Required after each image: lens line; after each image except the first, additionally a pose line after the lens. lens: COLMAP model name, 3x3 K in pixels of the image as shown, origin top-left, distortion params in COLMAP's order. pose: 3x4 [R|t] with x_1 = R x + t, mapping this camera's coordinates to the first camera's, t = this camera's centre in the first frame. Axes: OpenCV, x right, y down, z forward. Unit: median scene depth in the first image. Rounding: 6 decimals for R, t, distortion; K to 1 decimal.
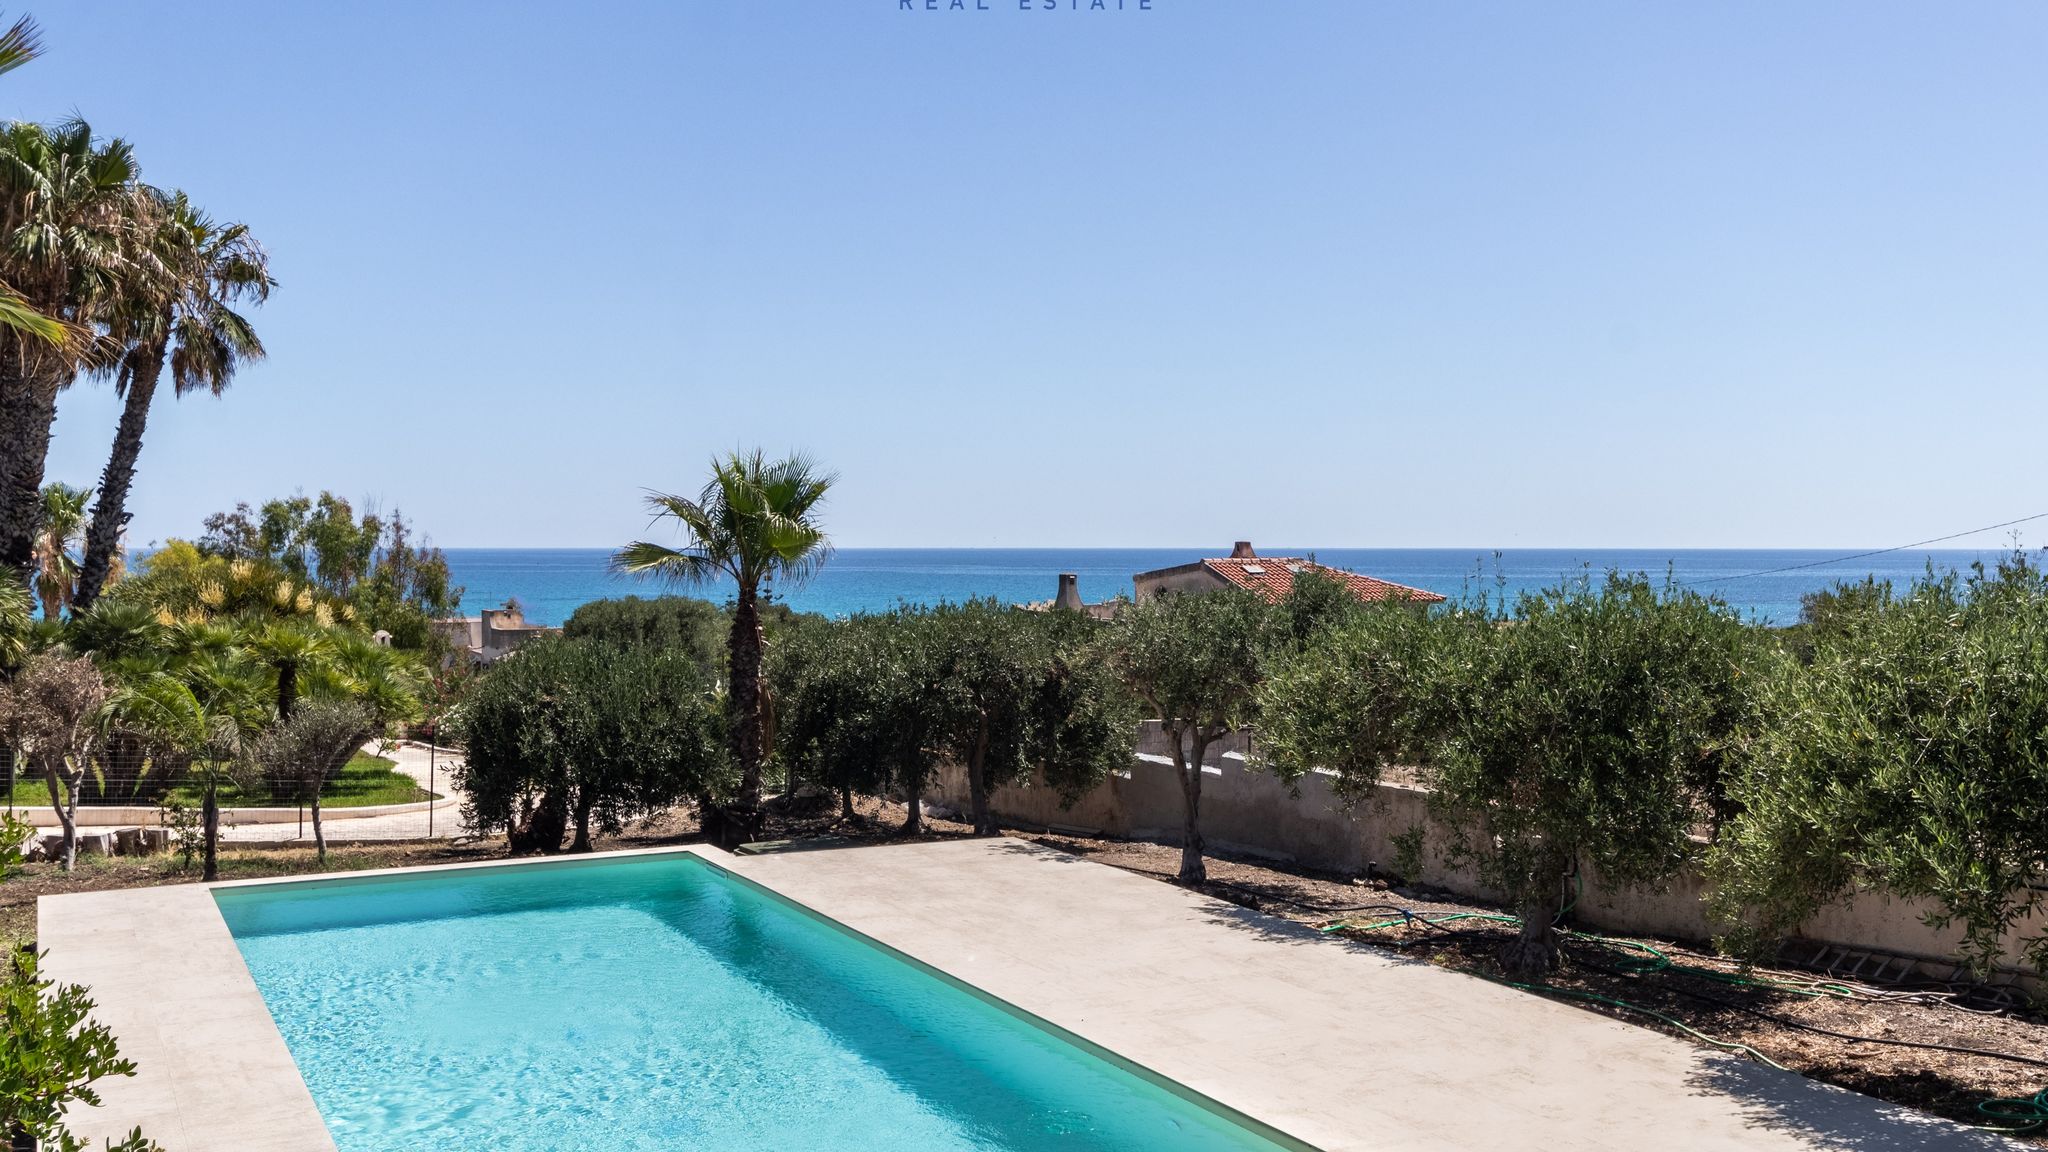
lens RADIAL K [[1809.2, 0, 981.2], [0, 1809.2, 570.1], [0, 0, 1]] dist [0.005982, -0.016678]
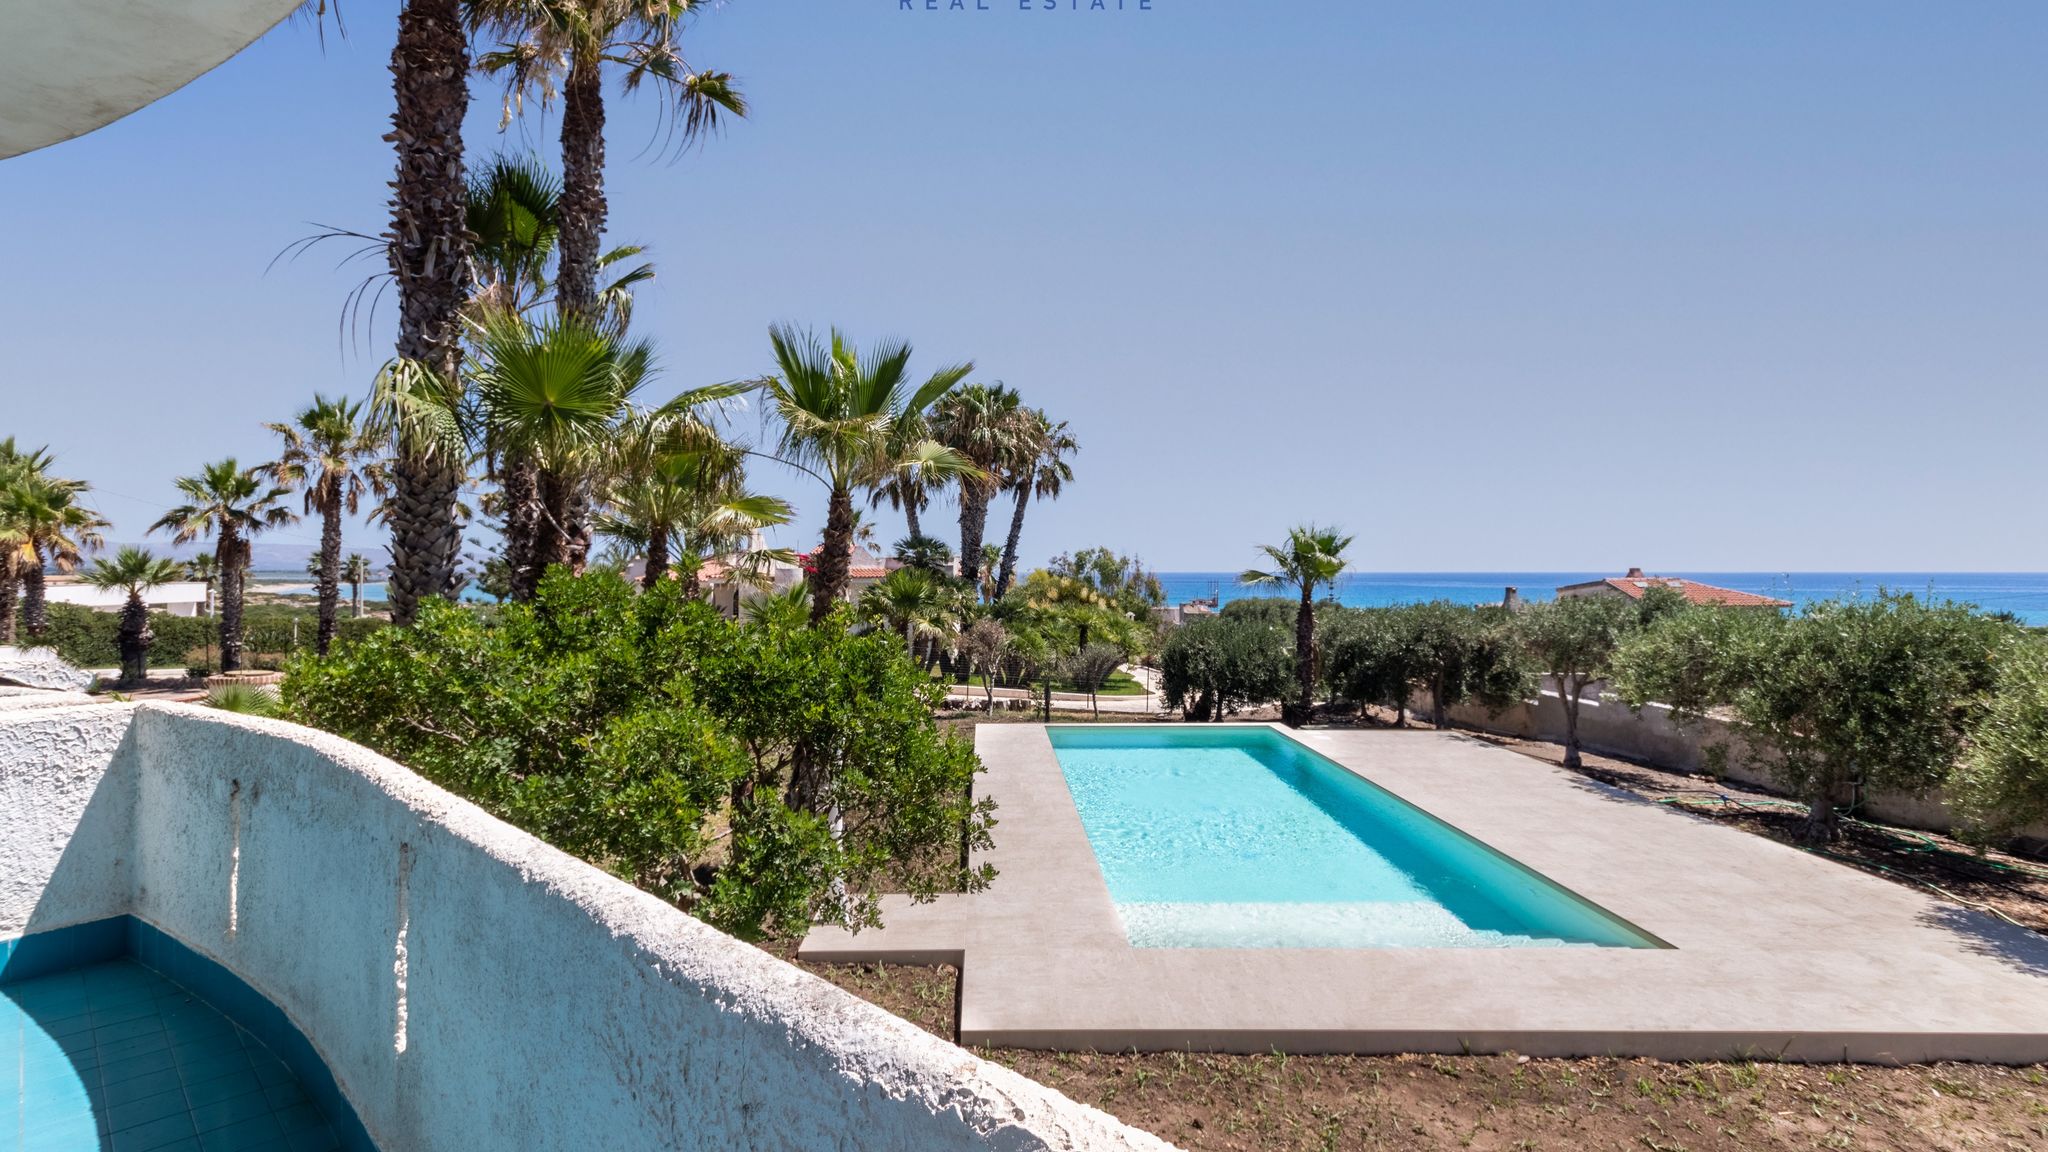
lens RADIAL K [[925.4, 0, 996.7], [0, 925.4, 586.2], [0, 0, 1]] dist [0.007447, 0.000319]
pose [[0.893277, 0.006000, -0.449467, 0.019952], [-0.004552, 0.999980, 0.004304, 0.000337], [0.449484, -0.001799, 0.893287, -0.026376]]
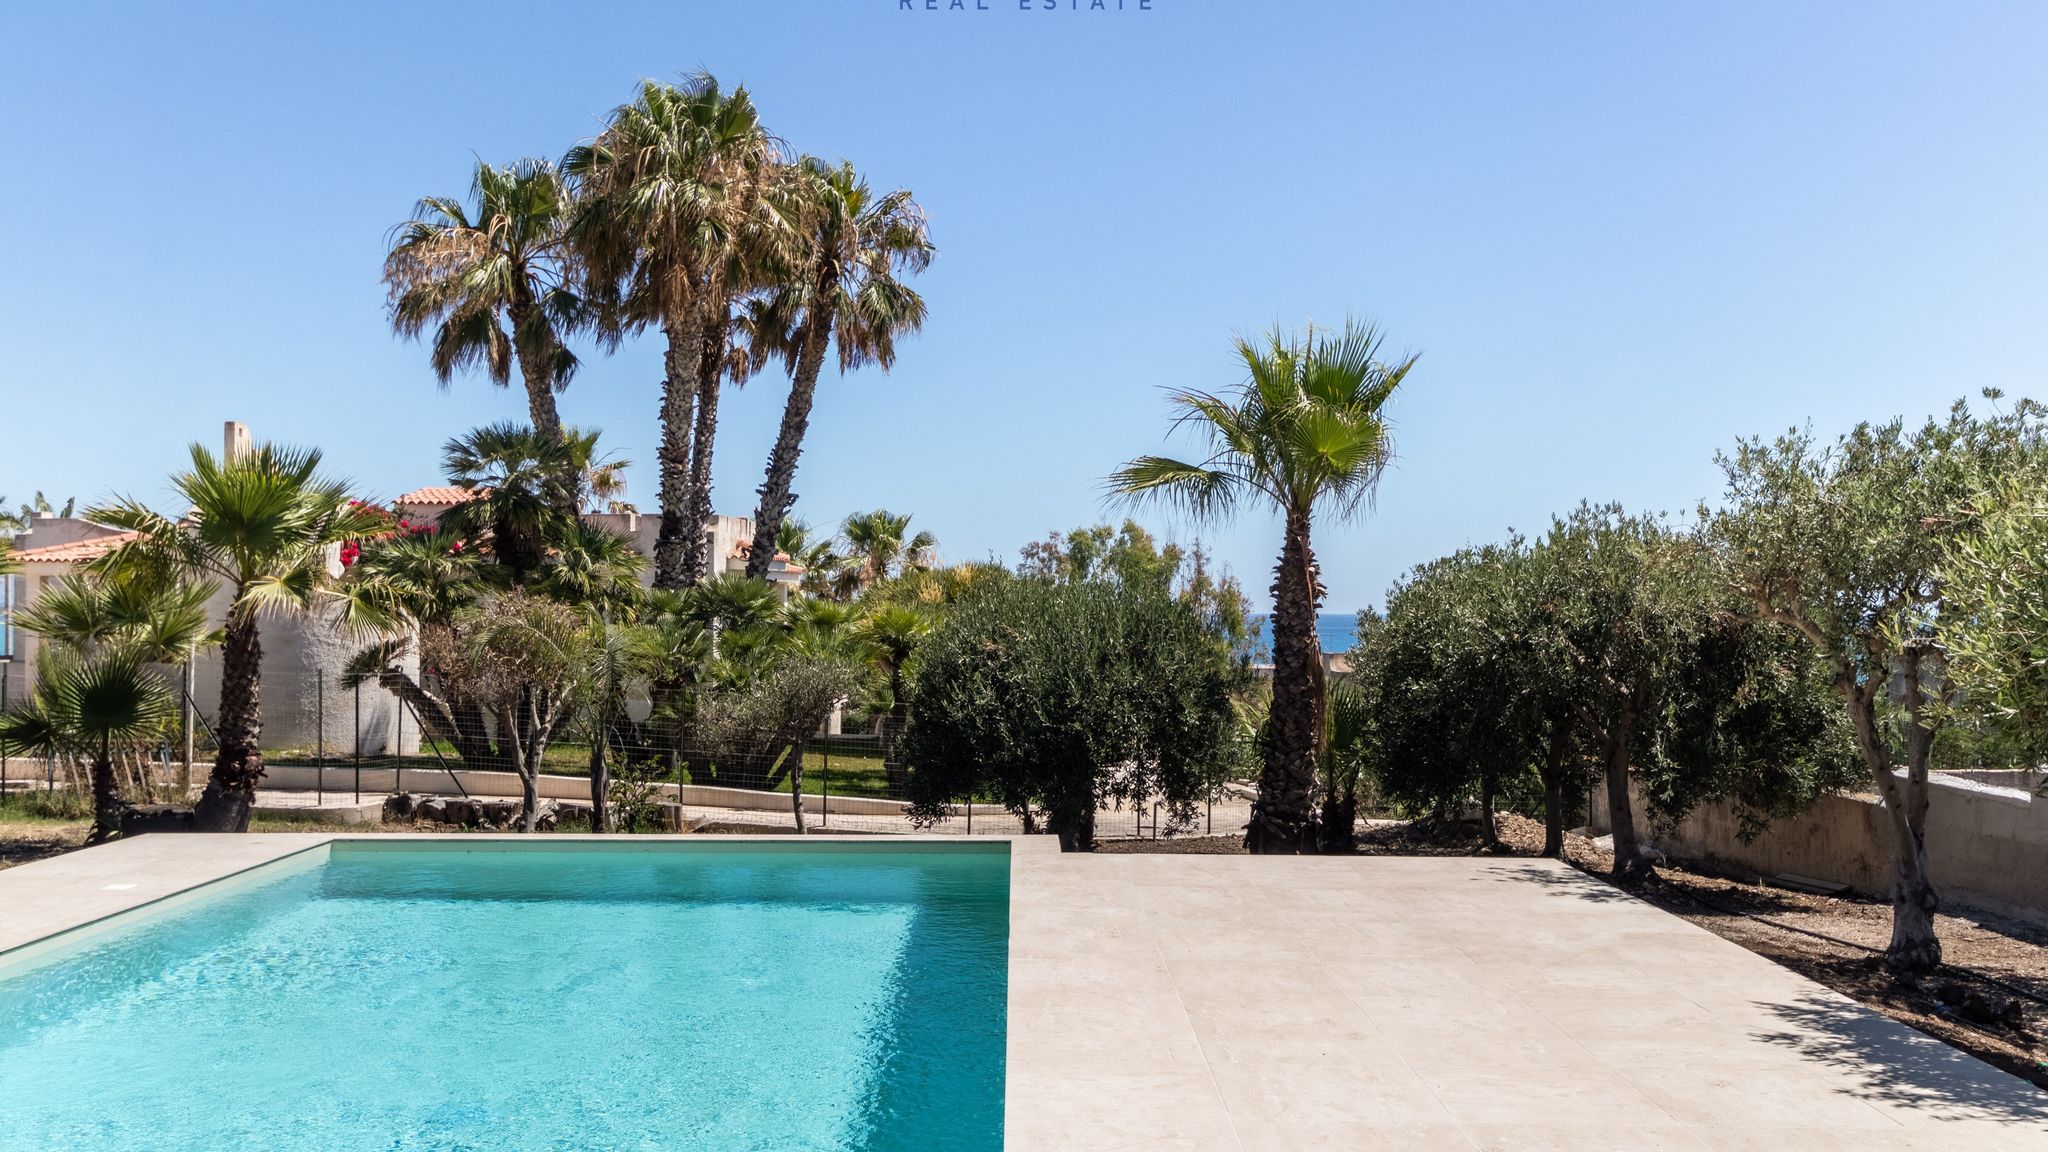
lens RADIAL K [[1751.4, 0, 1028.4], [0, 1751.4, 565.4], [0, 0, 1]] dist [0.027049, -0.068886]
pose [[0.892855, -0.007657, -0.450278, 0.099229], [-0.009485, 0.999314, -0.035801, 0.059528], [0.450244, 0.036236, 0.892170, 0.329256]]
